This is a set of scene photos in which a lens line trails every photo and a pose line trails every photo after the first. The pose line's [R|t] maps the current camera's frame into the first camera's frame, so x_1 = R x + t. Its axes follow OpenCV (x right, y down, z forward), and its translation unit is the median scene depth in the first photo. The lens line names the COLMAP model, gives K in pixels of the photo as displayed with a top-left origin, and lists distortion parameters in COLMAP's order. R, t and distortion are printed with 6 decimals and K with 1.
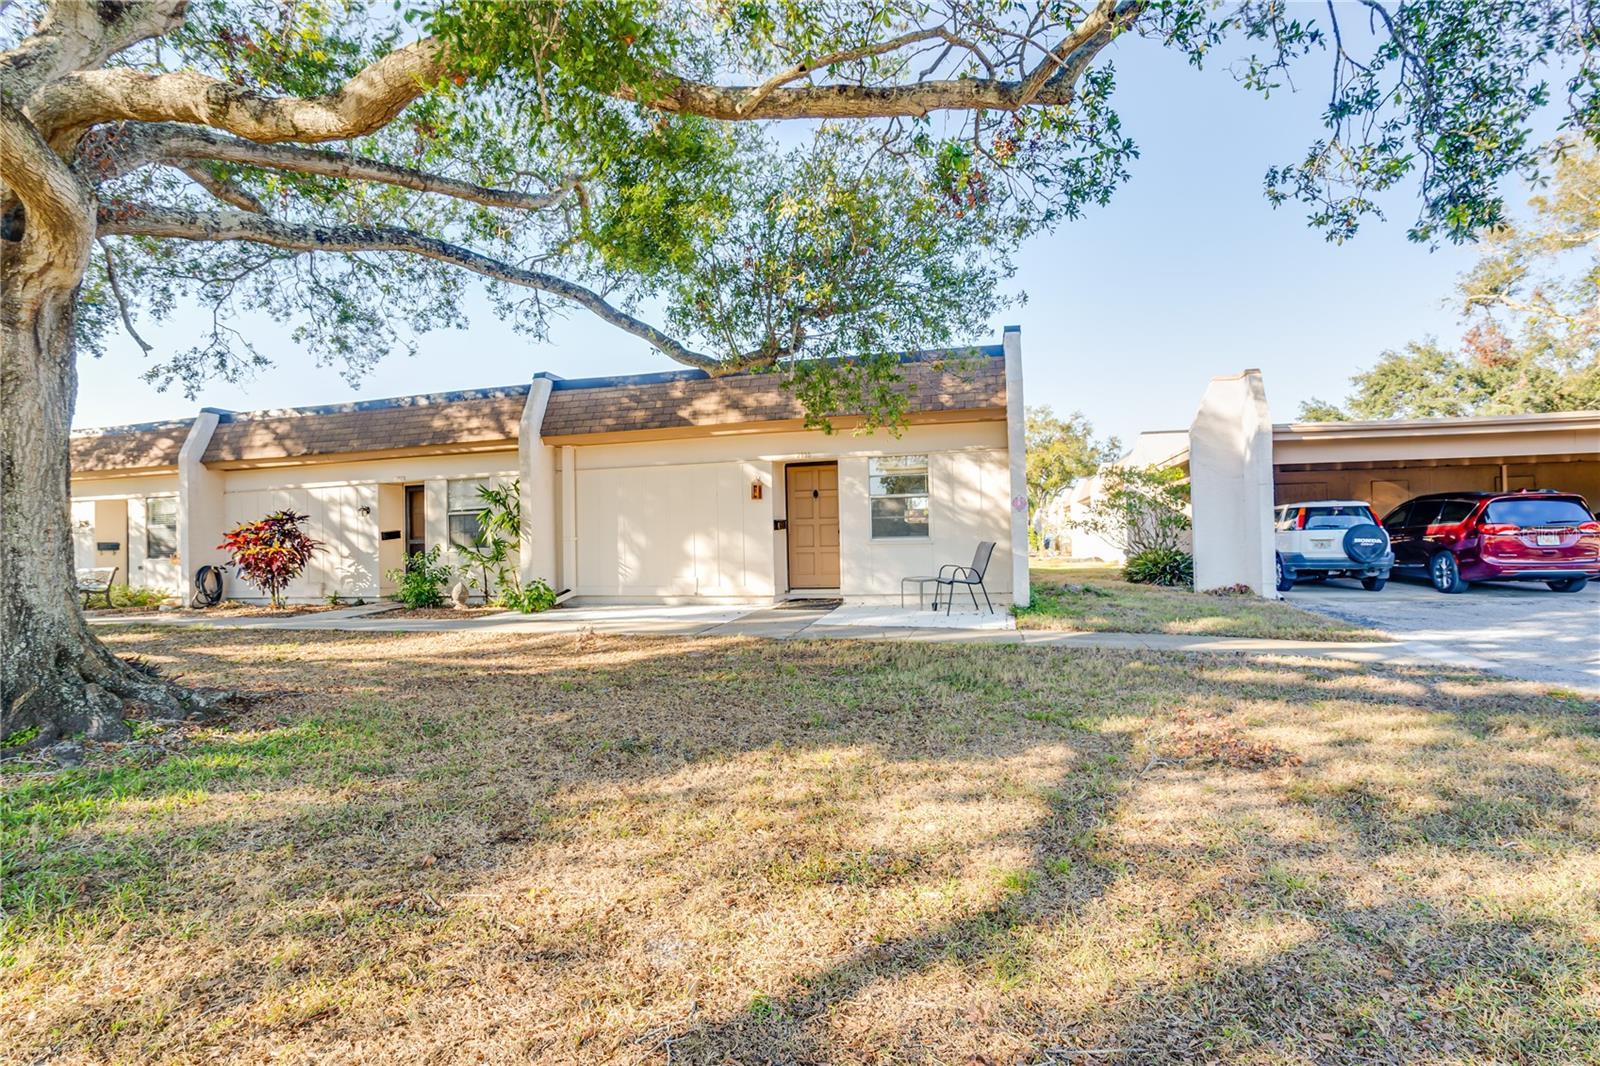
lens RADIAL K [[760.7, 0, 814.6], [0, 760.7, 544.7], [0, 0, 1]] dist [-0.071718, 0.024076]
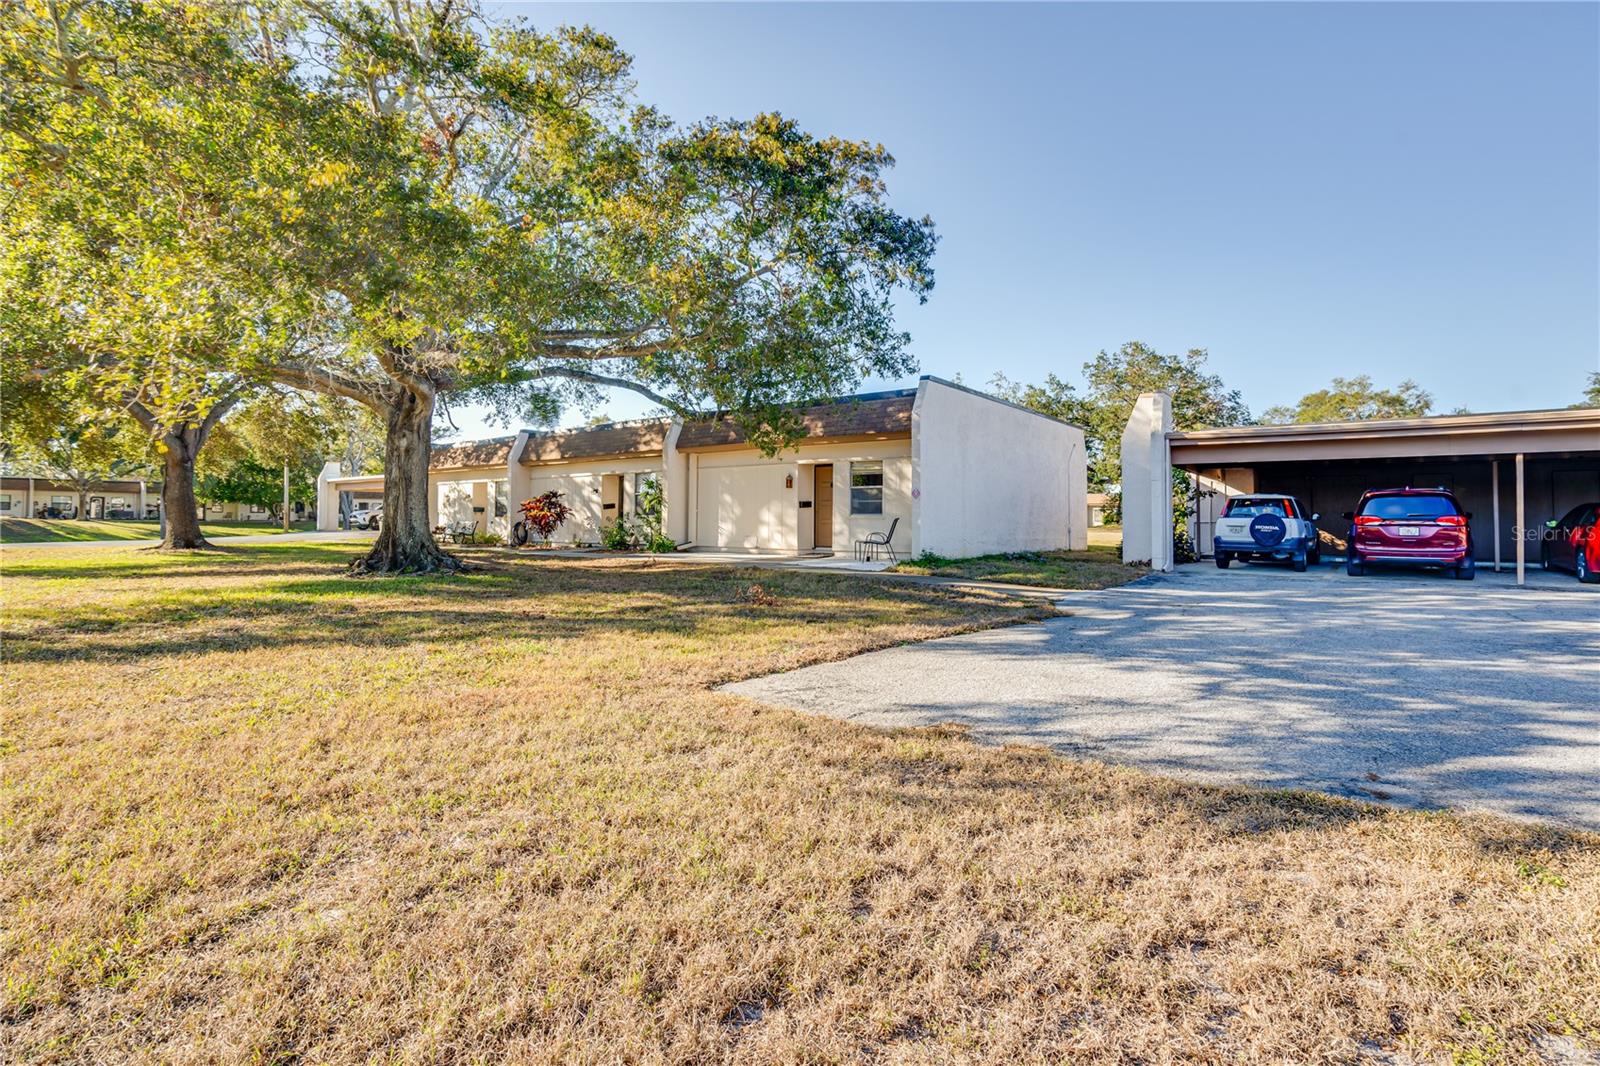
lens RADIAL K [[773.1, 0, 824.5], [0, 773.1, 527.1], [0, 0, 1]] dist [-0.068757, 0.022097]
pose [[0.922811, 0.031008, -0.384003, 0.582790], [-0.029051, 0.999519, 0.010899, 0.001188], [0.384156, 0.001098, 0.923268, -0.430172]]
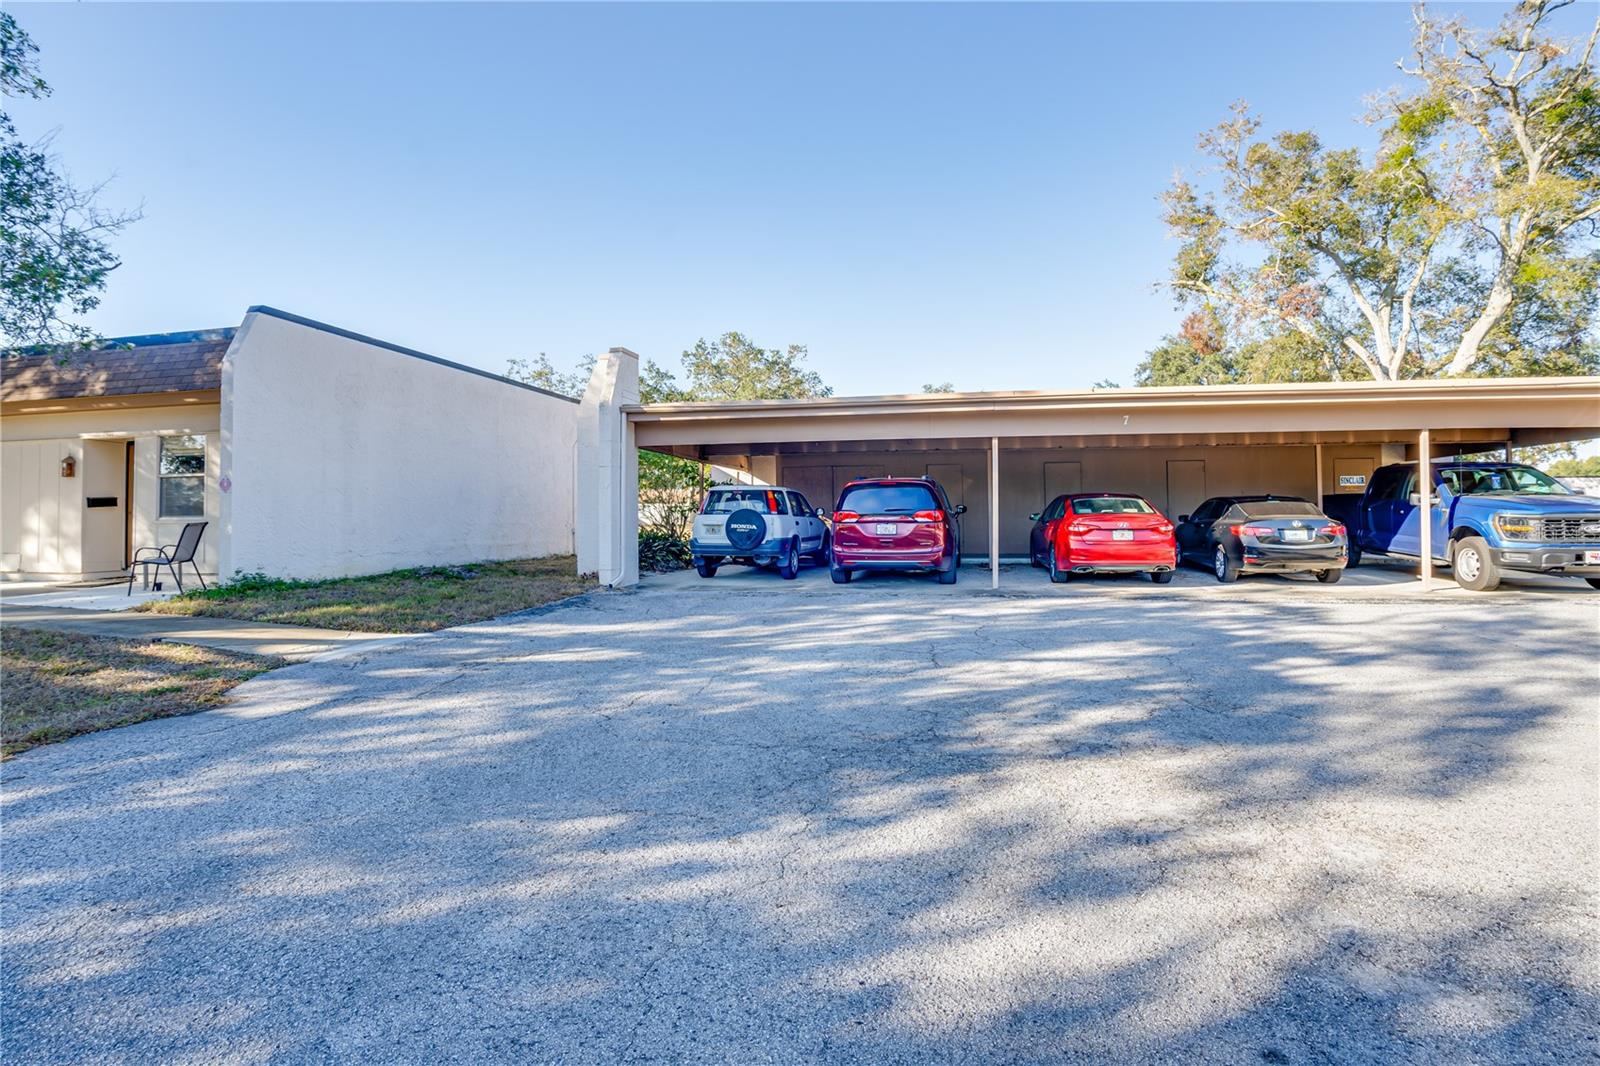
lens RADIAL K [[773.1, 0, 816.0], [0, 773.1, 499.1], [0, 0, 1]] dist [-0.068797, 0.024786]
pose [[0.999316, 0.014214, 0.034133, 0.843748], [-0.013239, 0.999503, -0.028620, -0.014297], [-0.034523, 0.028149, 0.999007, -0.011266]]
